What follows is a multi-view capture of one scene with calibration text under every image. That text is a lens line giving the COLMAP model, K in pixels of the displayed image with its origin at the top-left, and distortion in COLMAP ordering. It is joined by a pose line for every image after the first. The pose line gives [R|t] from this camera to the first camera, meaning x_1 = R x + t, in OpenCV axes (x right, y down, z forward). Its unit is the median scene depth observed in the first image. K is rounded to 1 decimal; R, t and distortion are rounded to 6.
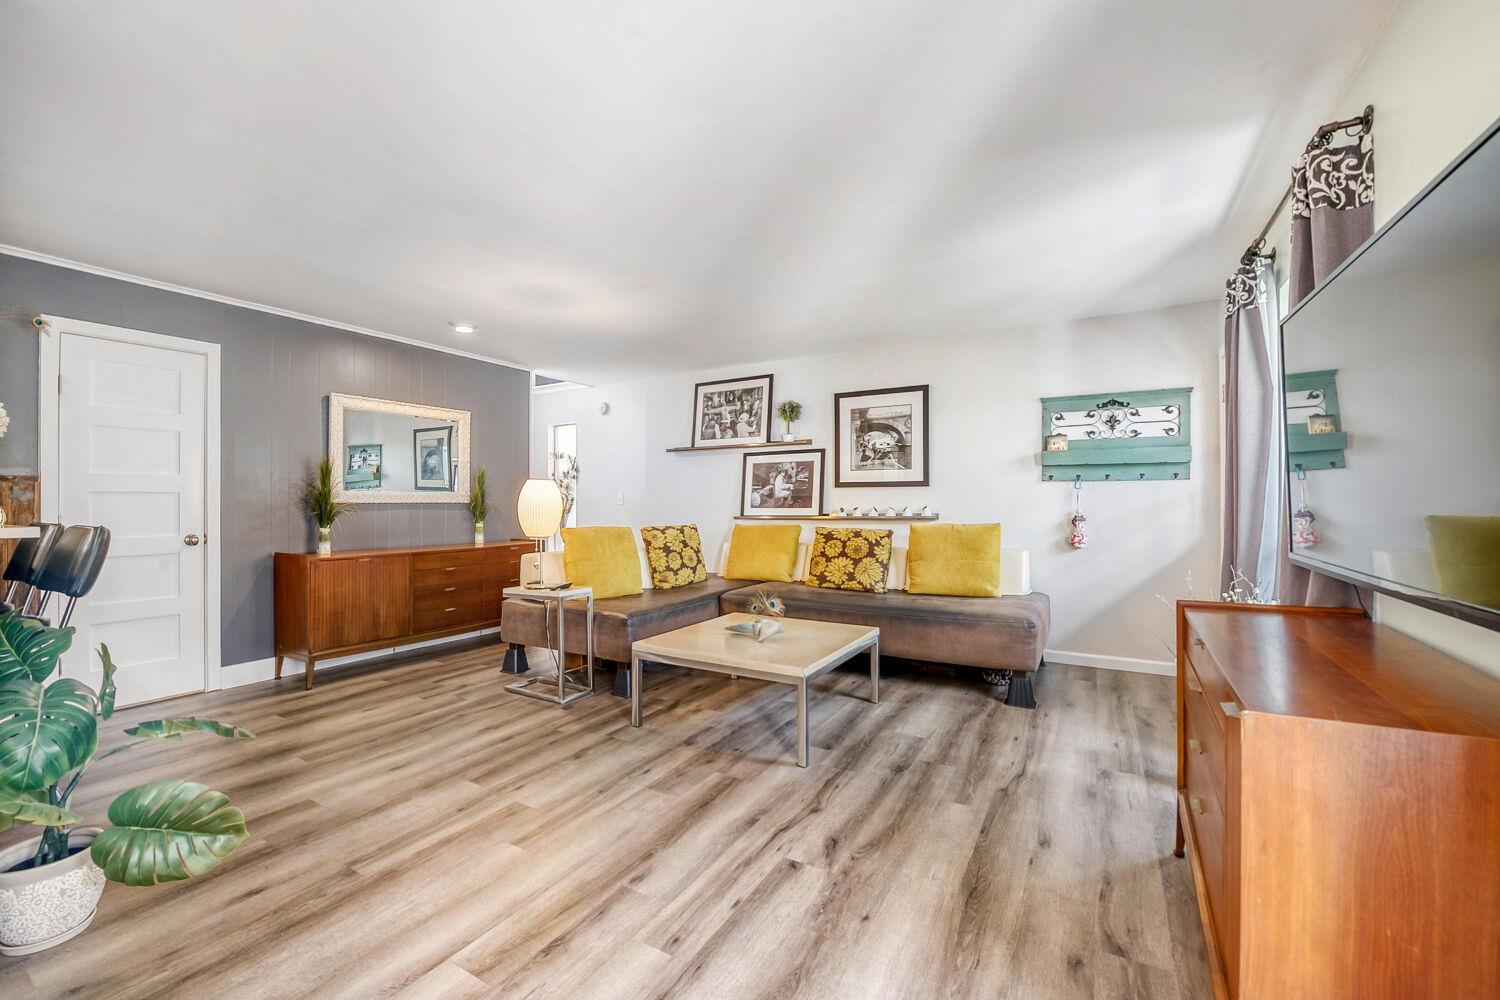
lens RADIAL K [[607.4, 0, 750.0], [0, 607.4, 500.0], [0, 0, 1]] dist [0.000139, 0.000007]
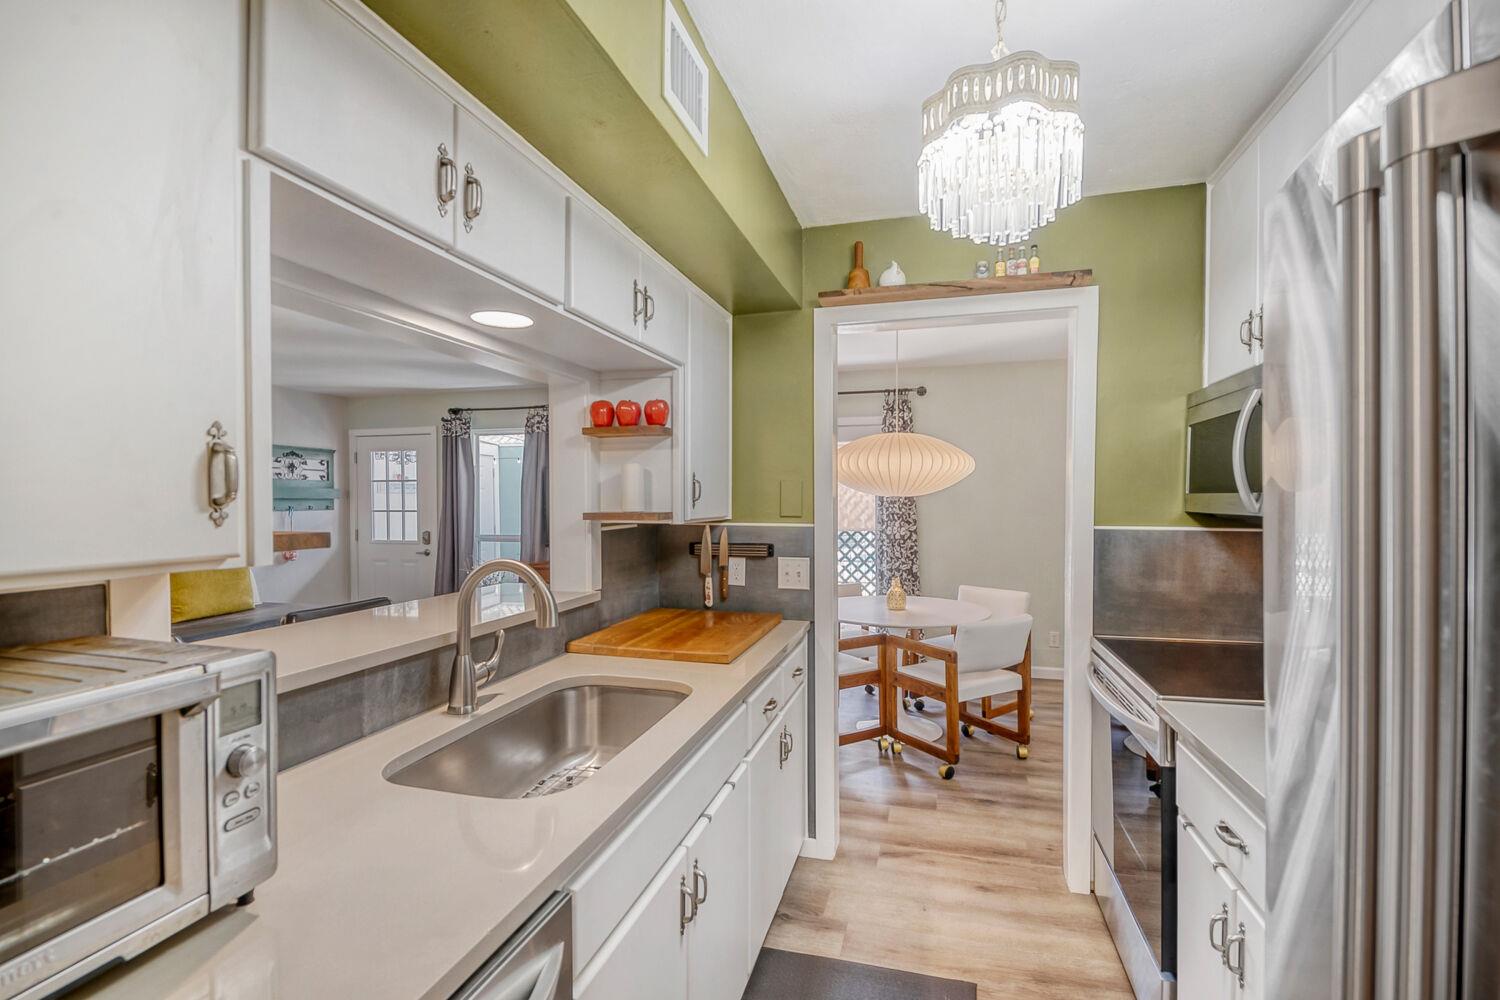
lens RADIAL K [[698.0, 0, 750.0], [0, 698.0, 500.0], [0, 0, 1]] dist [0.000004, -0.000005]
pose [[-0.264904, 0.000910, 0.964274, -1.197166], [0.000253, 1.000000, -0.000874, -0.054516], [-0.964275, 0.000013, -0.264904, 0.429459]]
